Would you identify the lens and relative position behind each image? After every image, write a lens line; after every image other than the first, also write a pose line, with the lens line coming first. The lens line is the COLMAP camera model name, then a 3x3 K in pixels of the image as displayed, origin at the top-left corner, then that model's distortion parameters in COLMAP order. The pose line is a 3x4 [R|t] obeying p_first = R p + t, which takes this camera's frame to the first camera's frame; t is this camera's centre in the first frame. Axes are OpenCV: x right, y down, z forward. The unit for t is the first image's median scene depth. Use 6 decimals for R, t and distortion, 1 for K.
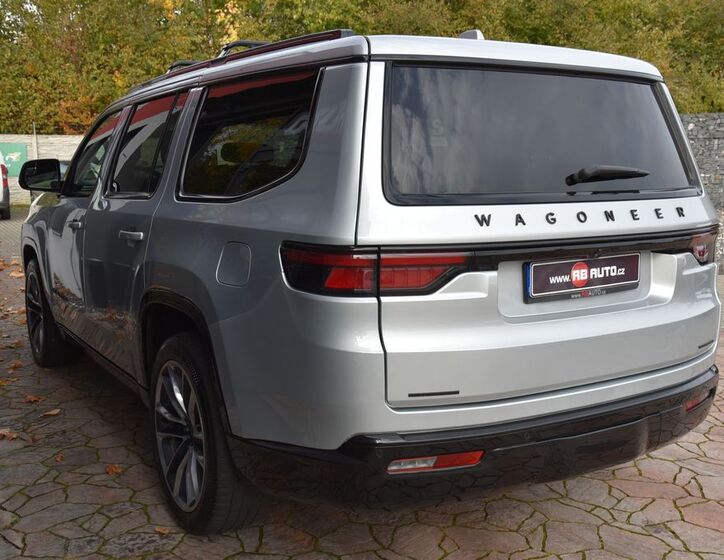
lens RADIAL K [[761.6, 0, 361.5], [0, 761.6, 286.1], [0, 0, 1]] dist [0.015814, 0.000000]
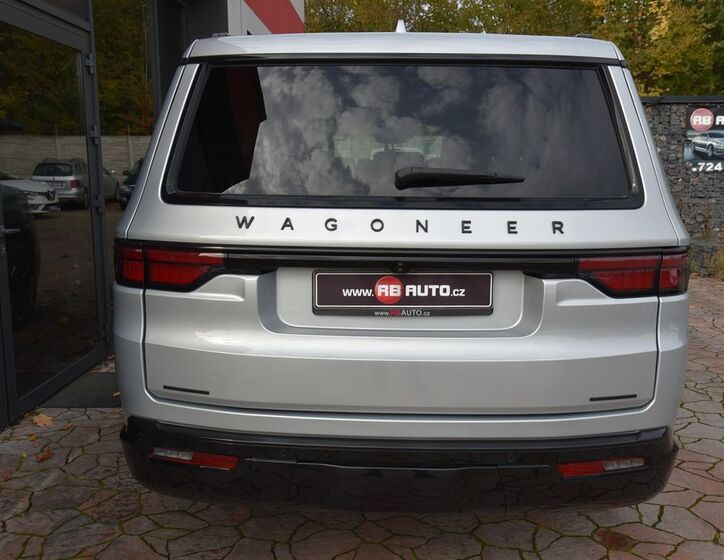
lens RADIAL K [[761.6, 0, 374.3], [0, 761.6, 276.8], [0, 0, 1]] dist [0.015814, 0.000000]
pose [[0.849346, 0.096191, -0.518997, 0.613044], [-0.092346, 0.995169, 0.033319, -0.049179], [0.519695, 0.019628, 0.854126, 0.194023]]
